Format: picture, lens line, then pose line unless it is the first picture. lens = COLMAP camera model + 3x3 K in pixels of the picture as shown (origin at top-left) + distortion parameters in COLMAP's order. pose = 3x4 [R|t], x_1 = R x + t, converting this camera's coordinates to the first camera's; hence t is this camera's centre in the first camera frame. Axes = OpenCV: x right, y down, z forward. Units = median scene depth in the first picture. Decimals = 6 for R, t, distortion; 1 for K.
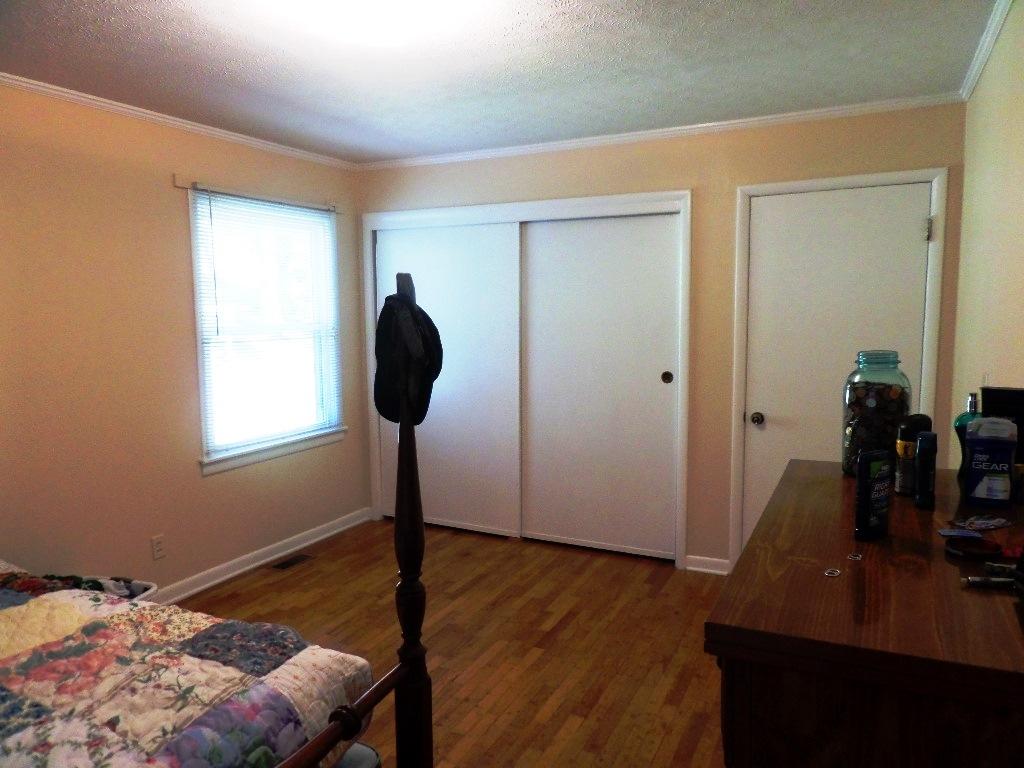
lens RADIAL K [[724.7, 0, 512.0], [0, 724.7, 384.0], [0, 0, 1]] dist [-0.025732, 0.014279]
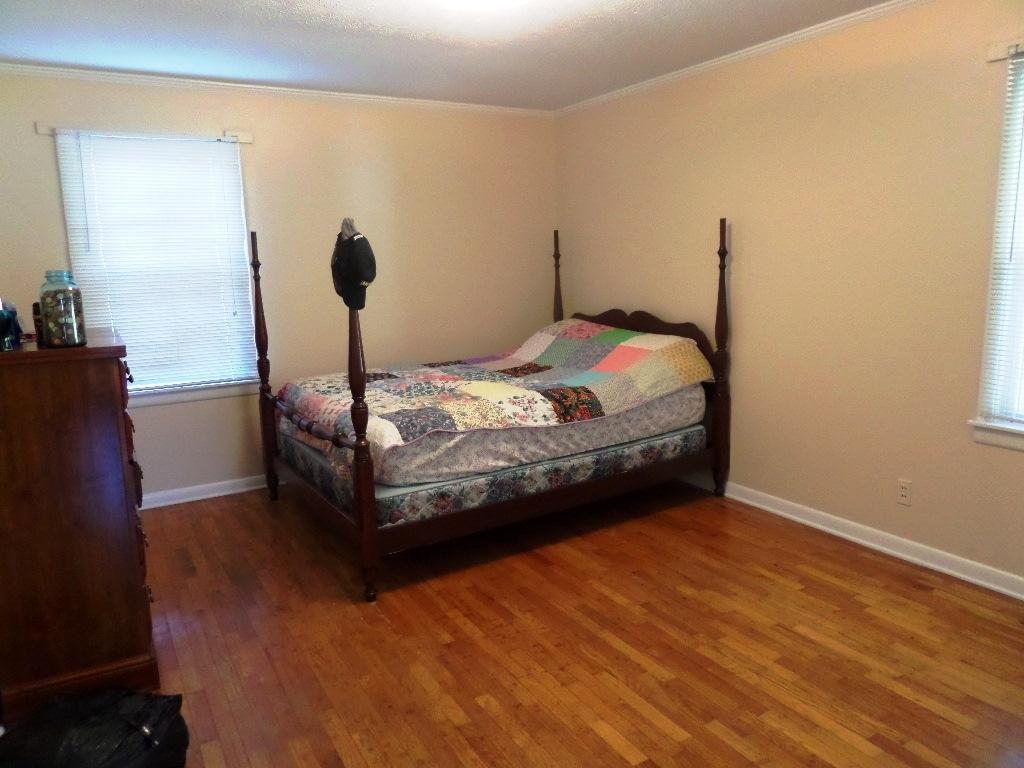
lens RADIAL K [[724.7, 0, 512.0], [0, 724.7, 384.0], [0, 0, 1]] dist [-0.025732, 0.014279]
pose [[-0.549800, 0.172190, -0.817356, 0.499146], [-0.060137, 0.967823, 0.244340, -0.096747], [0.833128, 0.183492, -0.521754, 1.035593]]
